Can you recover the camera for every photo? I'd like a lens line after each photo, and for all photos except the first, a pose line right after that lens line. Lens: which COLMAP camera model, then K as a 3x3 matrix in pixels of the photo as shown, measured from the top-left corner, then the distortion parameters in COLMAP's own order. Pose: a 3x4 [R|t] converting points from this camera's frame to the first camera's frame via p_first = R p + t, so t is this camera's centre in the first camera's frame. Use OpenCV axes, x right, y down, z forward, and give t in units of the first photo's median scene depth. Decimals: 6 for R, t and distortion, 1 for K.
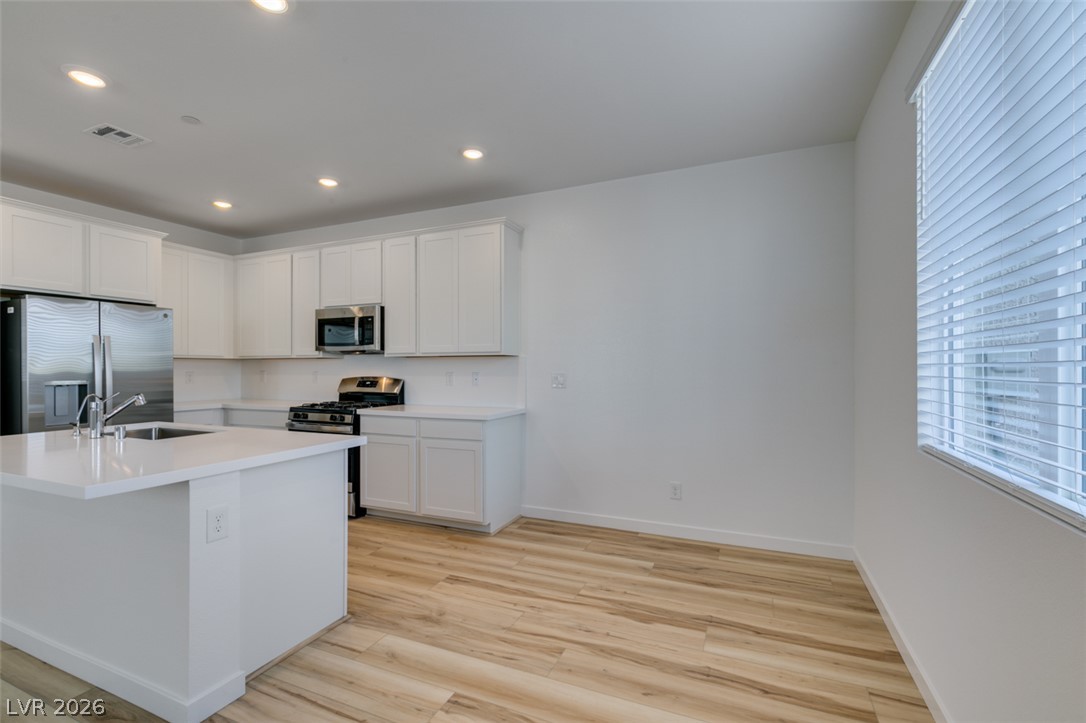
lens RADIAL K [[486.9, 0, 539.8], [0, 486.9, 367.2], [0, 0, 1]] dist [0.003437, -0.001958]
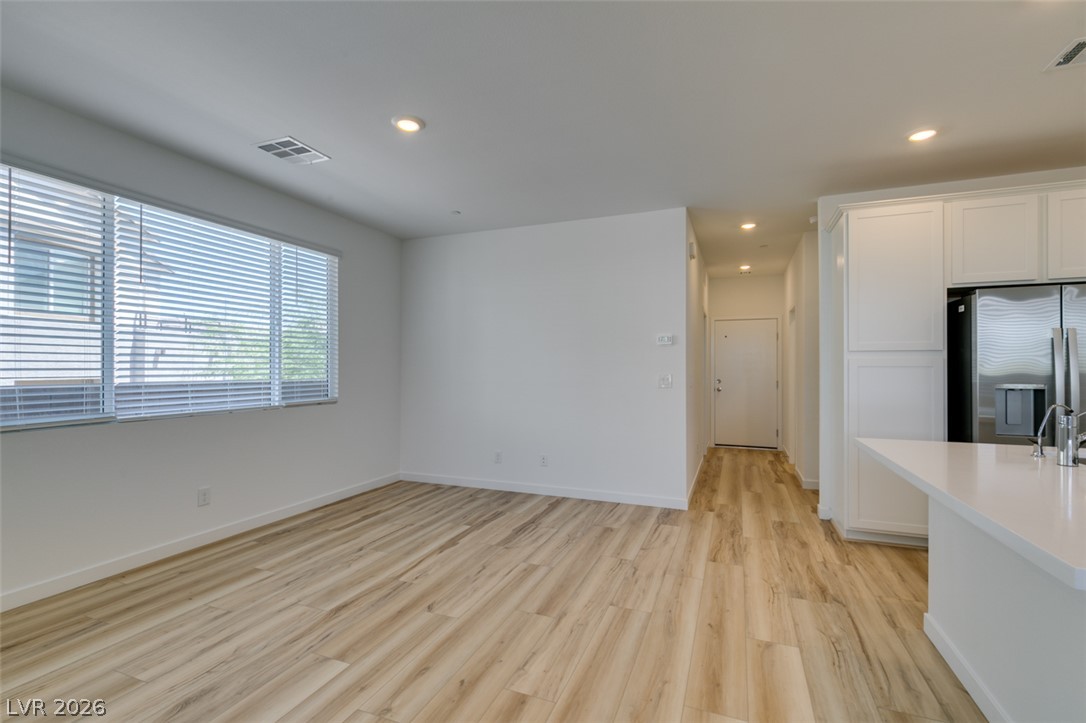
lens RADIAL K [[486.9, 0, 538.8], [0, 486.9, 366.1], [0, 0, 1]] dist [0.003437, -0.001958]
pose [[0.030468, -0.001428, -0.999535, -0.139400], [-0.001544, 0.999998, -0.001476, -0.001273], [0.999535, 0.001588, 0.030466, 0.128993]]
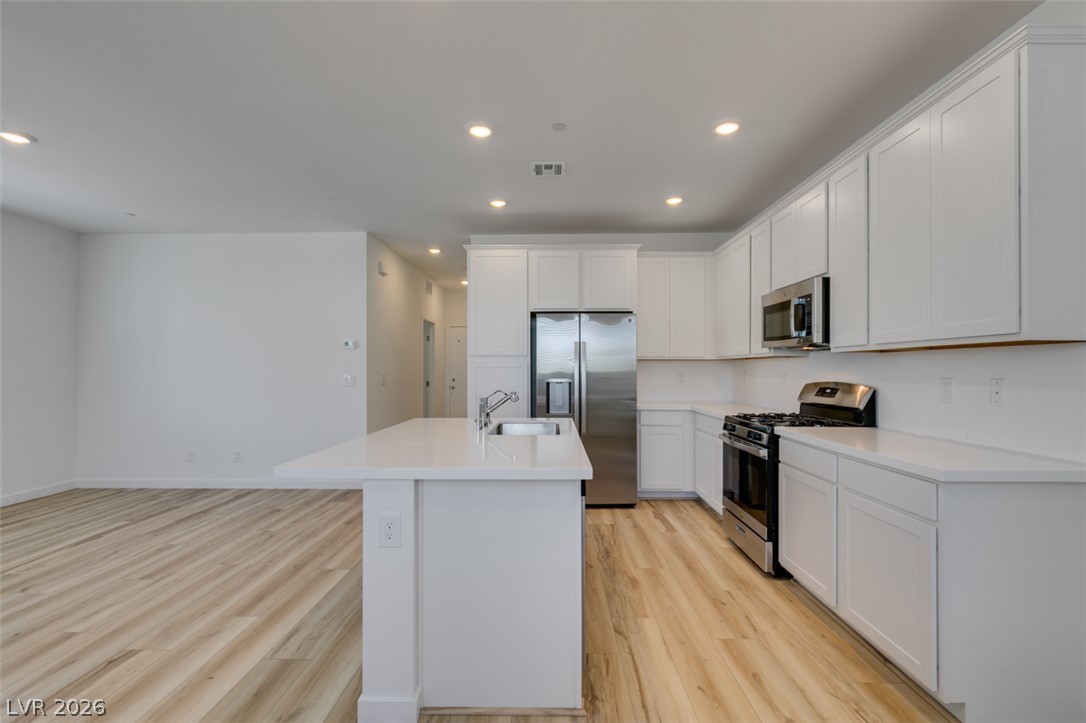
lens RADIAL K [[486.9, 0, 536.2], [0, 486.9, 366.4], [0, 0, 1]] dist [0.003437, -0.001958]
pose [[0.380786, -0.003402, -0.924657, 0.174058], [0.000413, 0.999994, -0.003510, -0.000349], [0.924663, 0.000955, 0.380785, 0.453531]]
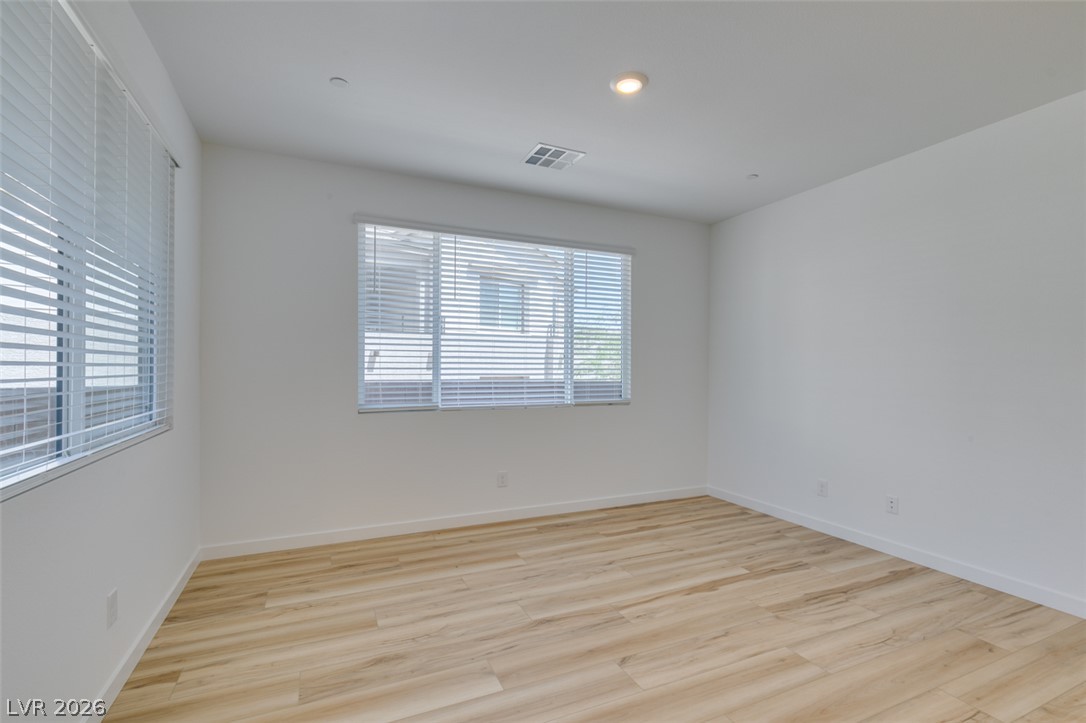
lens RADIAL K [[486.9, 0, 543.1], [0, 486.9, 366.8], [0, 0, 1]] dist [0.003437, -0.001958]
pose [[-0.667226, -0.003574, -0.744847, -0.359105], [-0.004713, 0.999989, -0.000577, -0.000504], [0.744840, 0.003125, -0.667235, 0.311262]]
